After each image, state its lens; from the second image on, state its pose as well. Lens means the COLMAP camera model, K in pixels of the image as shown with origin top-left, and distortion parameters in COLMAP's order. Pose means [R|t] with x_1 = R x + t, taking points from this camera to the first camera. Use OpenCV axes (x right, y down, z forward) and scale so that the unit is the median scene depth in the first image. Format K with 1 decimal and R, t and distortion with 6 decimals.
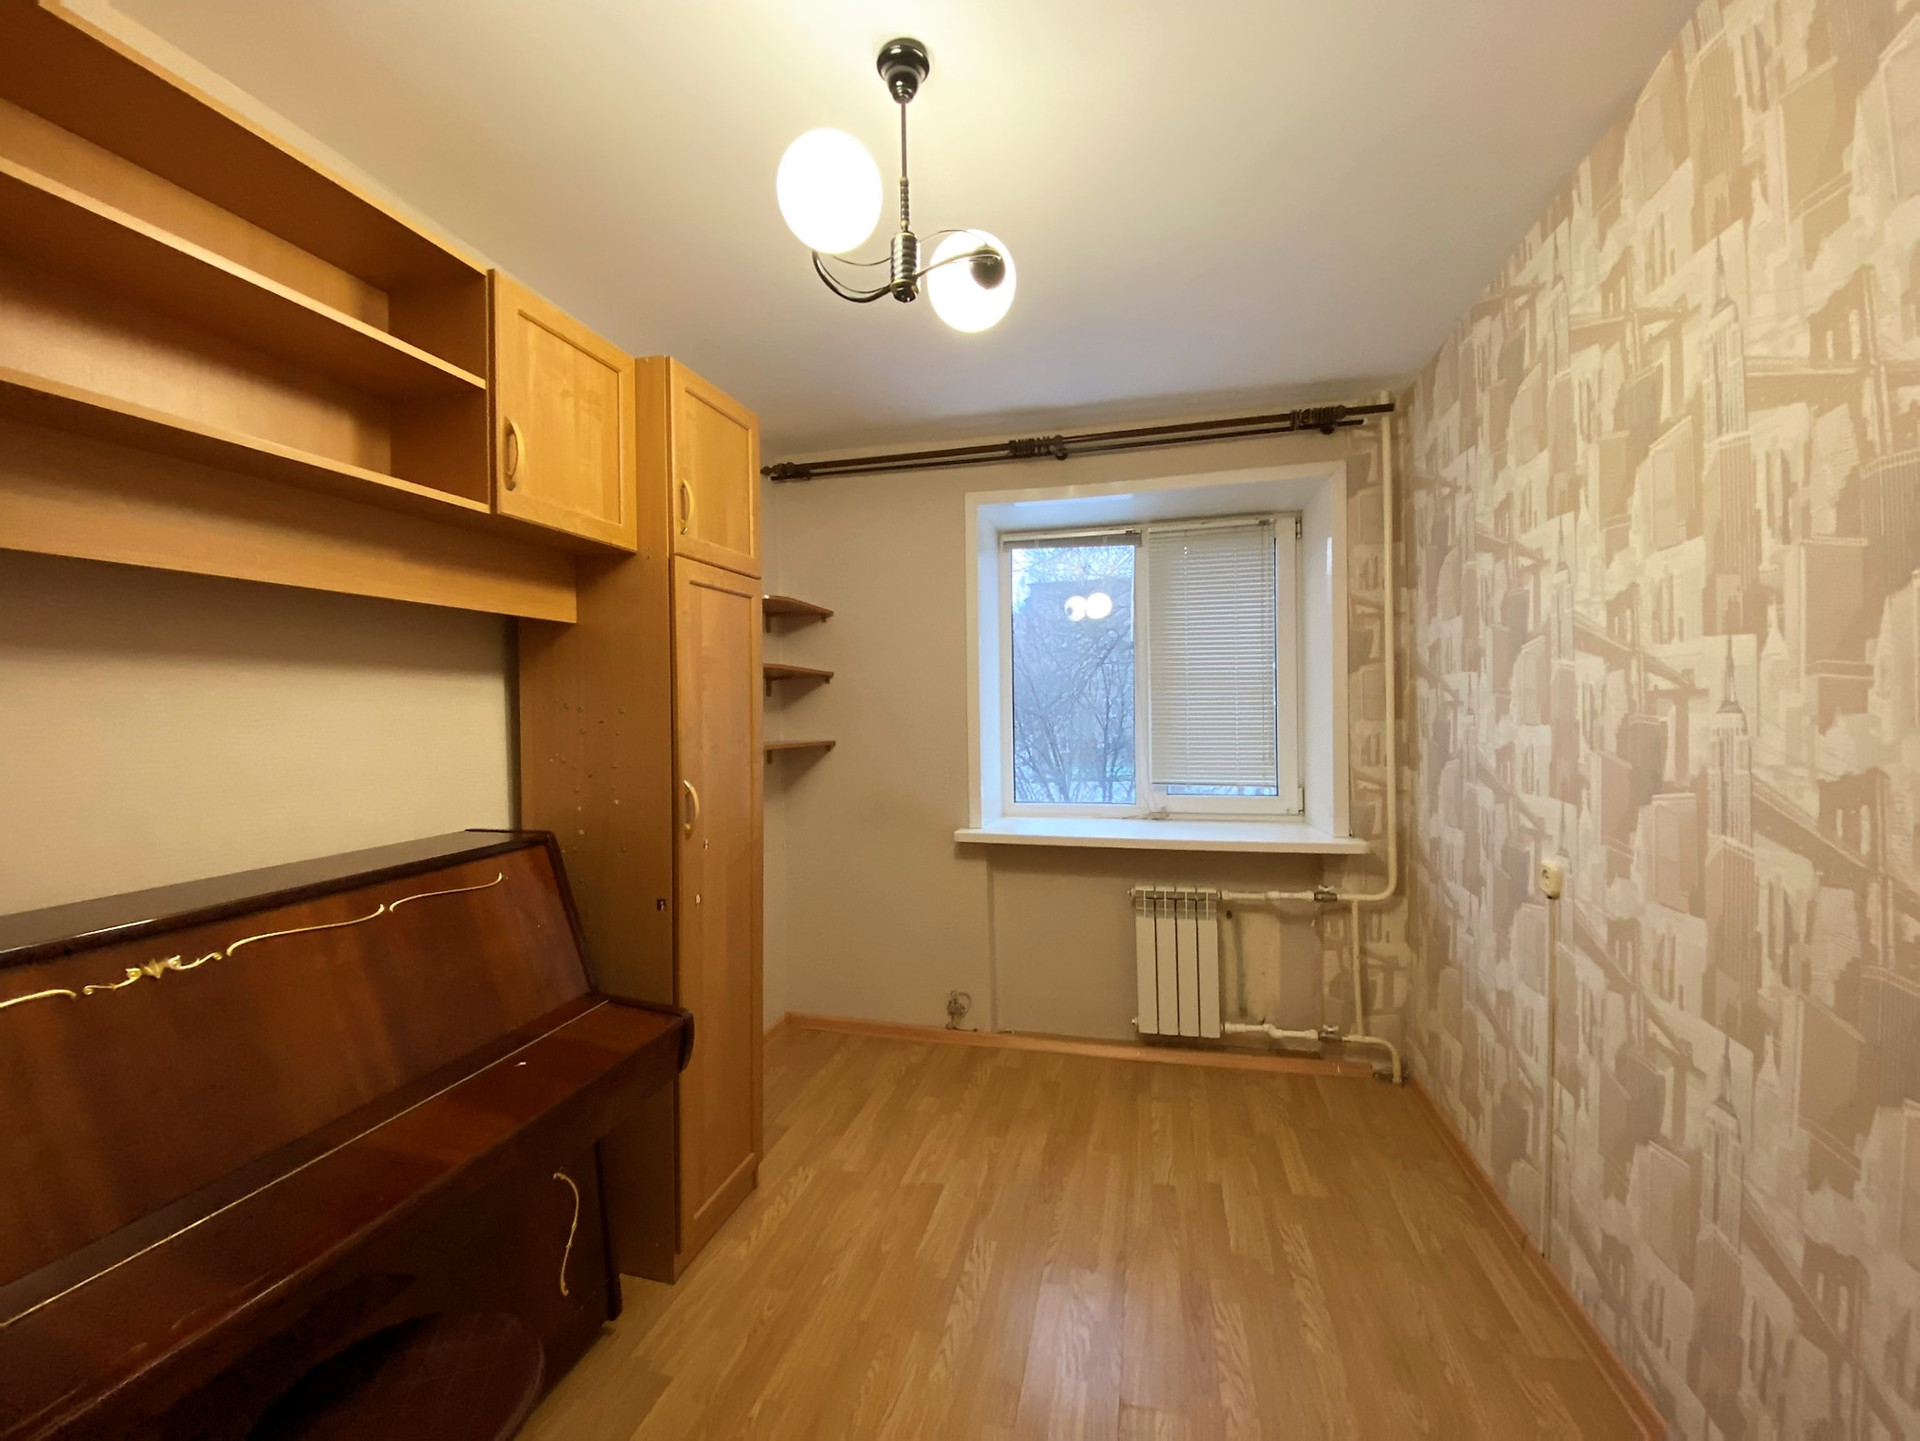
lens RADIAL K [[808.3, 0, 965.2], [0, 808.3, 714.5], [0, 0, 1]] dist [0.002864, -0.012703]
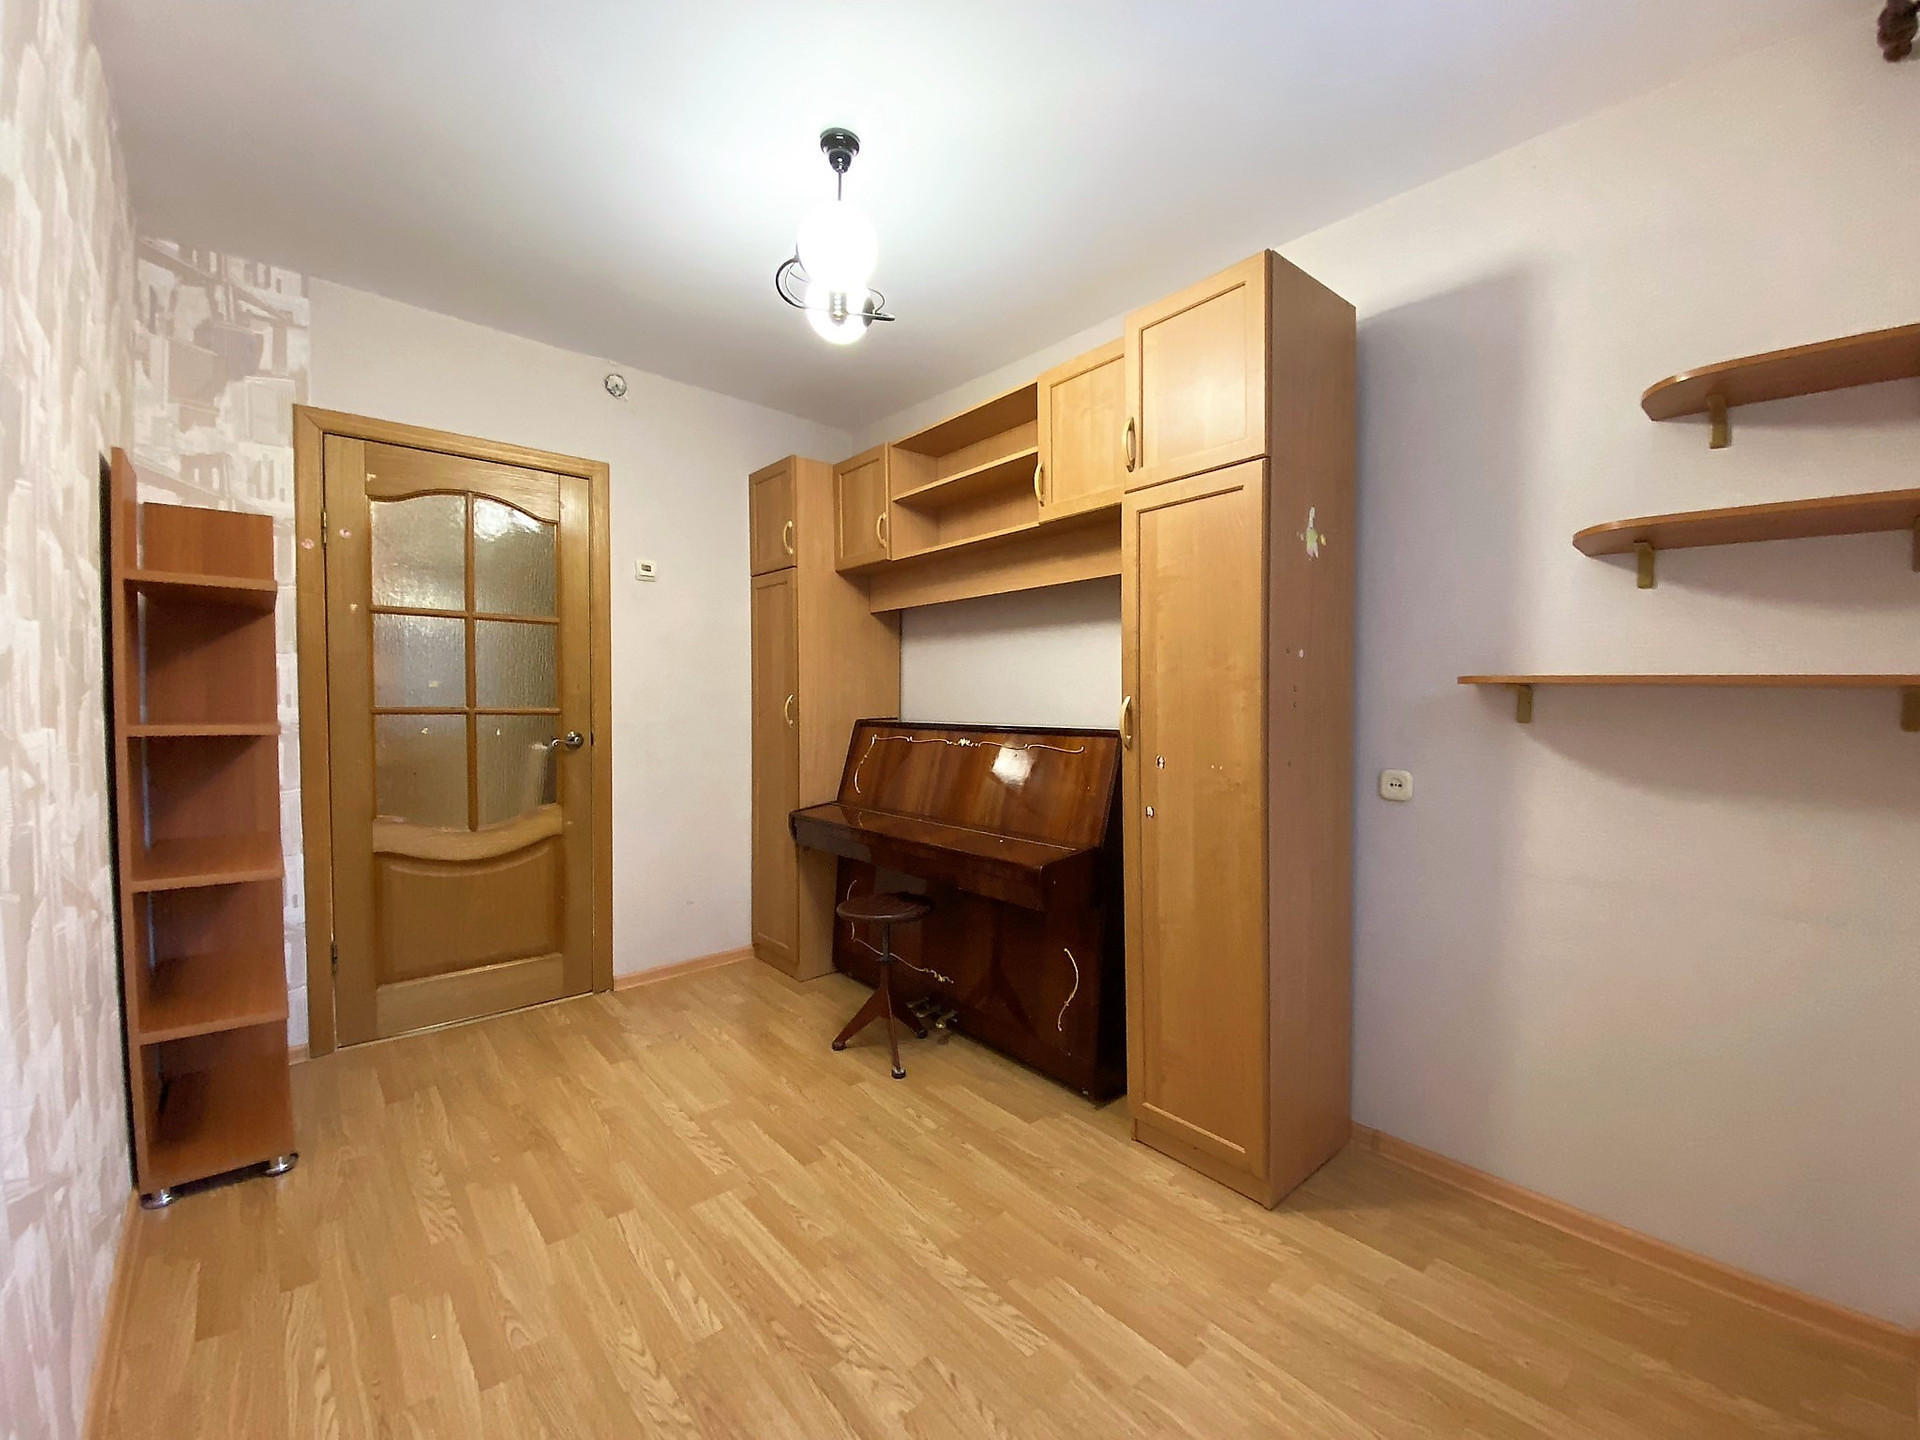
lens RADIAL K [[808.3, 0, 965.2], [0, 808.3, 714.0], [0, 0, 1]] dist [0.002864, -0.012703]
pose [[-0.595520, 0.032723, -0.802674, 0.648888], [0.000505, 0.999185, 0.040360, 0.057428], [0.803340, 0.023629, -0.595051, 1.413445]]
